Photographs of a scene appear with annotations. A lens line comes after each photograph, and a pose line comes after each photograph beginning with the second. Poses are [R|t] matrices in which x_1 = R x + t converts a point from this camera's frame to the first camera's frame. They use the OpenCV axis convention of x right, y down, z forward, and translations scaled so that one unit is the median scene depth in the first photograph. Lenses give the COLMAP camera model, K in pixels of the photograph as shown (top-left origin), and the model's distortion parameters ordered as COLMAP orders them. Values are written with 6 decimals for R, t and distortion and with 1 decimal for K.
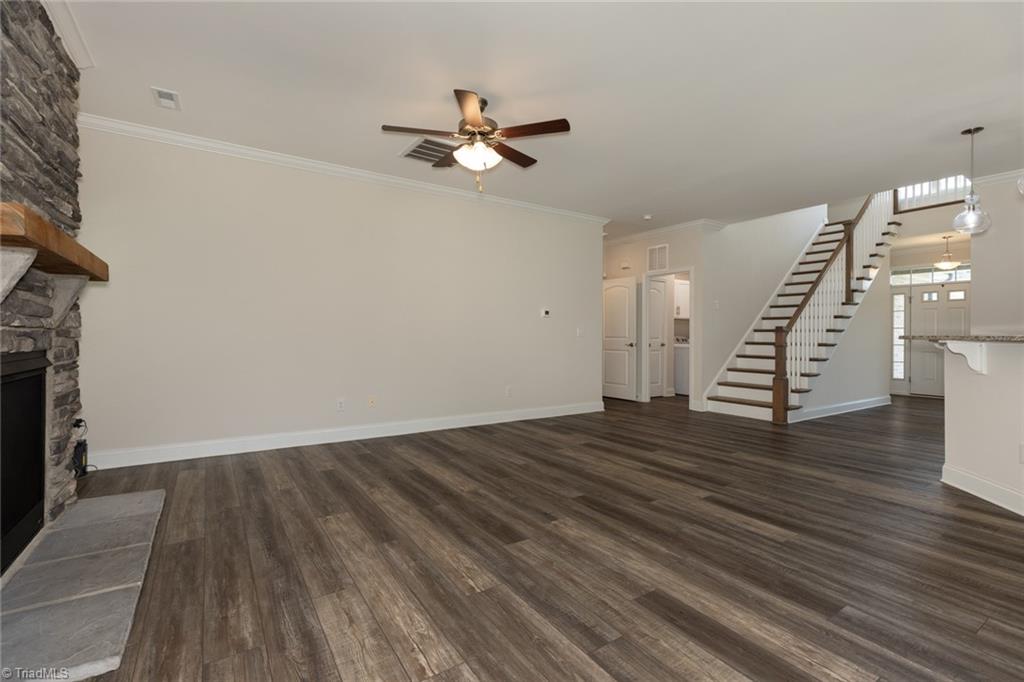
lens RADIAL K [[460.3, 0, 510.1], [0, 460.3, 336.7], [0, 0, 1]] dist [0.001522, -0.000614]
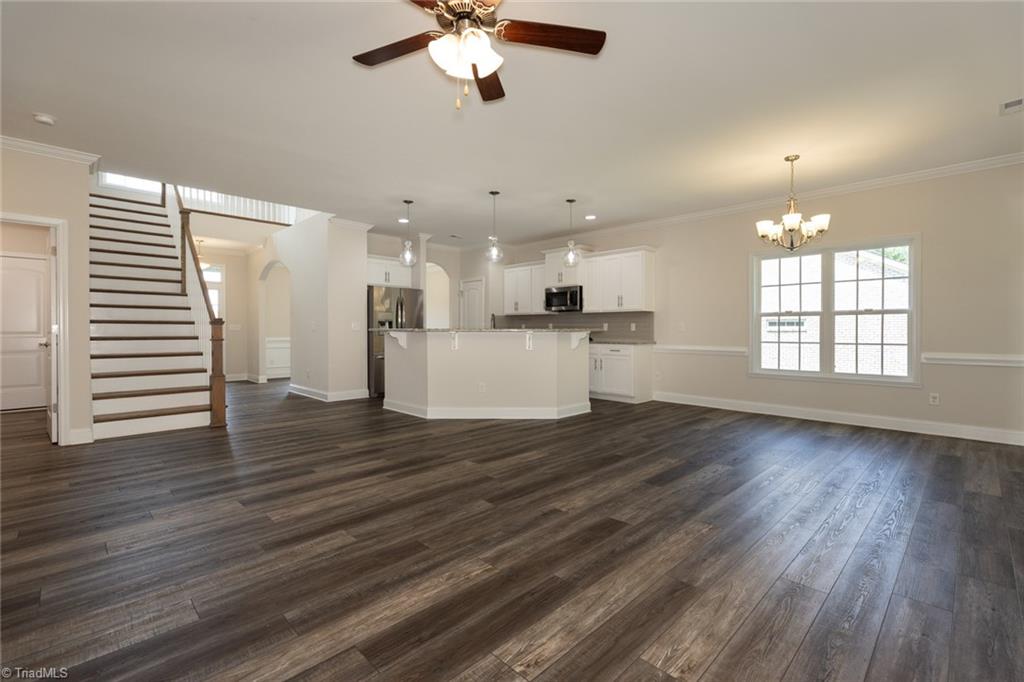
lens RADIAL K [[460.3, 0, 509.5], [0, 460.3, 336.1], [0, 0, 1]] dist [0.001522, -0.000614]
pose [[-0.202426, -0.018901, 0.979115, -0.852882], [-0.000487, 0.999816, 0.019200, -0.010277], [-0.979298, 0.003409, -0.202397, 1.268612]]
